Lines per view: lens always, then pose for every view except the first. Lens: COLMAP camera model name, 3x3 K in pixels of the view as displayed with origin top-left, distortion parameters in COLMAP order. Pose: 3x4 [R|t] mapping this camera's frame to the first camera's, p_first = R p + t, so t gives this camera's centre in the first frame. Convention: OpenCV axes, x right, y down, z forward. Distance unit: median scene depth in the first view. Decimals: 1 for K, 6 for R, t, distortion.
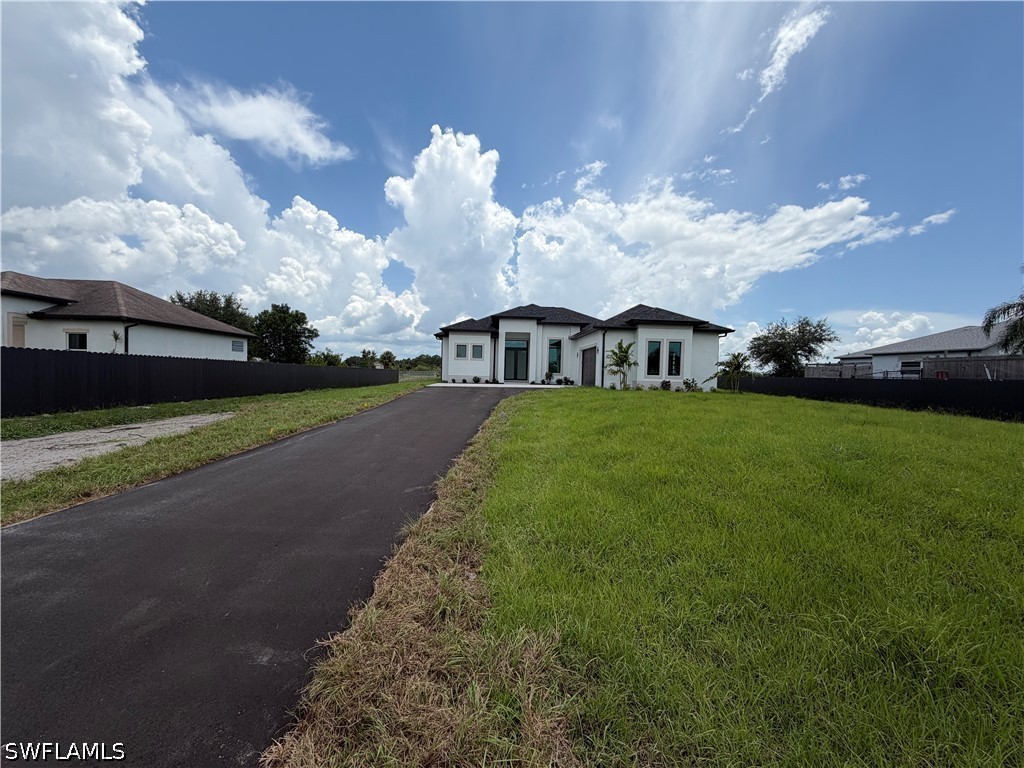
lens RADIAL K [[417.8, 0, 517.4], [0, 417.8, 387.8], [0, 0, 1]] dist [-0.005470, 0.000373]
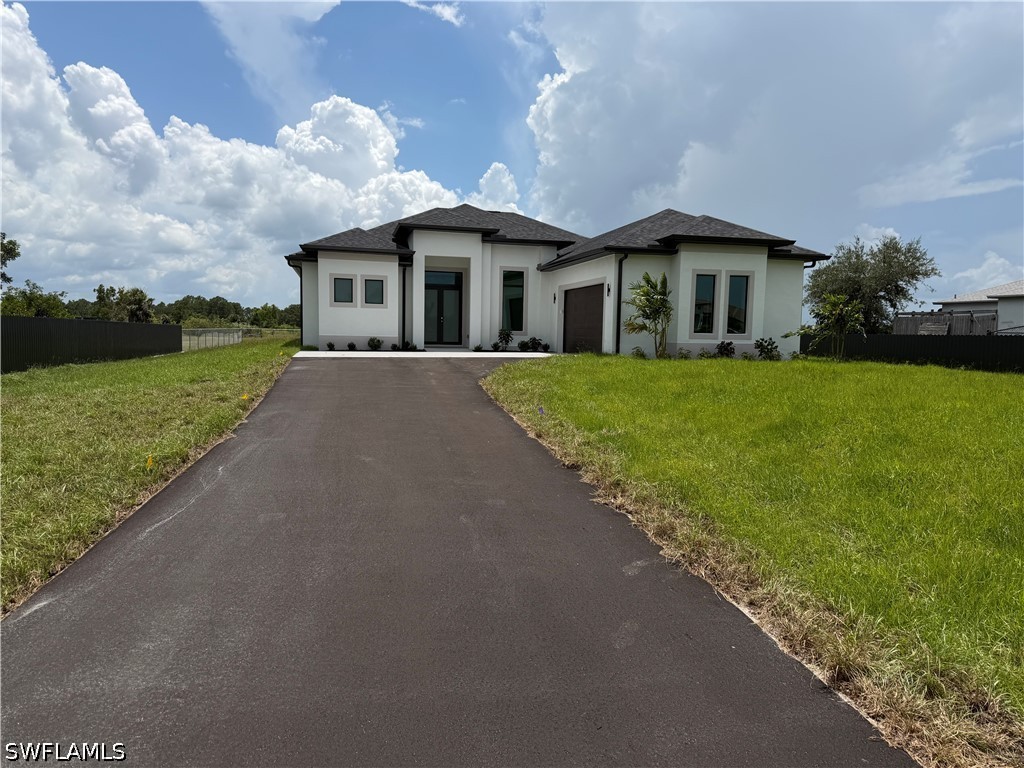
lens RADIAL K [[727.0, 0, 518.9], [0, 727.0, 397.8], [0, 0, 1]] dist [0.055296, -0.061869]
pose [[0.979673, -0.024197, 0.199137, -0.099932], [0.012794, 0.998214, 0.058353, -0.001658], [-0.200194, -0.054620, 0.978233, 0.035785]]
